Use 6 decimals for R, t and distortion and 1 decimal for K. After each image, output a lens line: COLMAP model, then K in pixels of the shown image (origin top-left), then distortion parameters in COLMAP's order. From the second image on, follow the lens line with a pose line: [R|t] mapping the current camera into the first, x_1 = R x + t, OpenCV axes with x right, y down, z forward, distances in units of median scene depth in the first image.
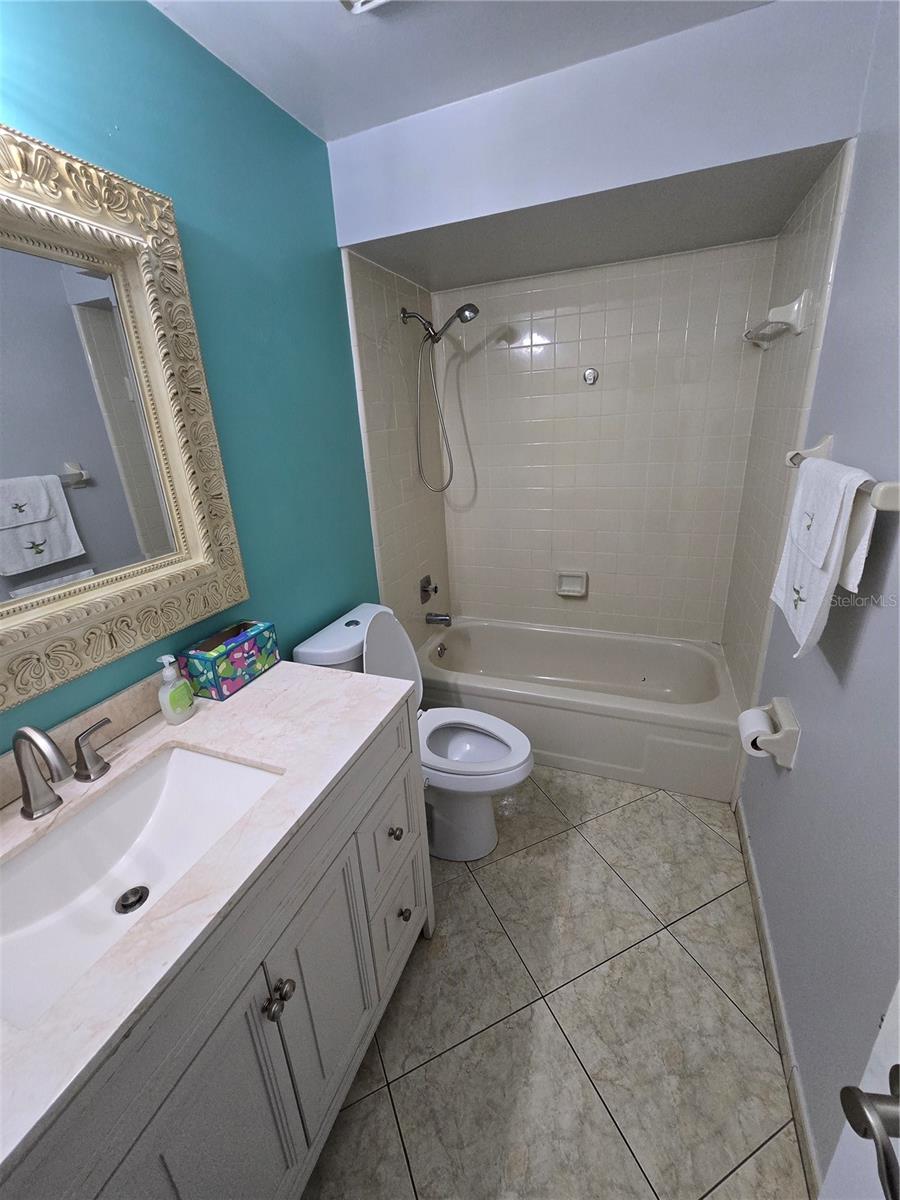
lens RADIAL K [[495.4, 0, 440.7], [0, 495.4, 592.1], [0, 0, 1]] dist [-0.000319, 0.000718]
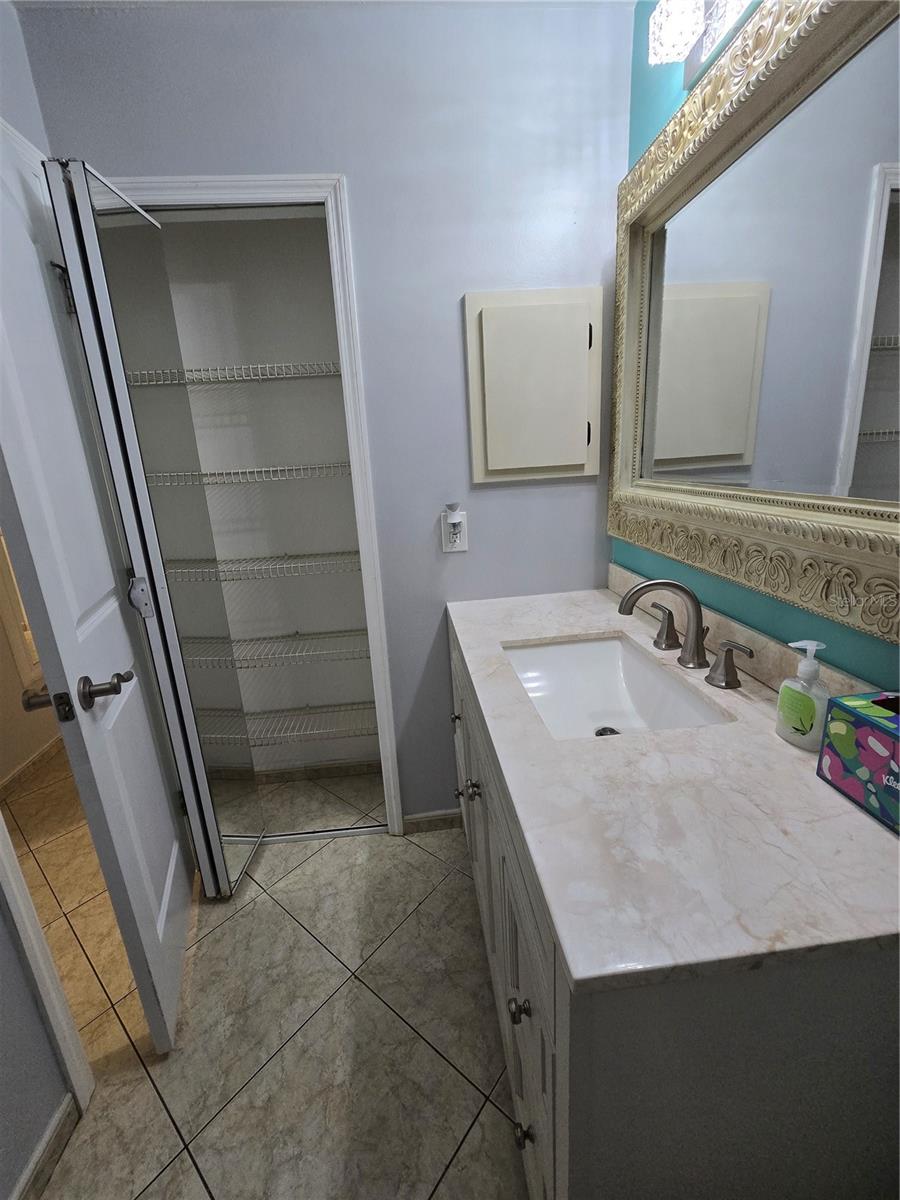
lens RADIAL K [[495.4, 0, 443.3], [0, 495.4, 594.3], [0, 0, 1]] dist [-0.000319, 0.000718]
pose [[-0.884276, 0.229170, -0.406863, 0.128969], [-0.042628, 0.828038, 0.559048, -0.273929], [0.465015, 0.511697, -0.722445, 1.243447]]
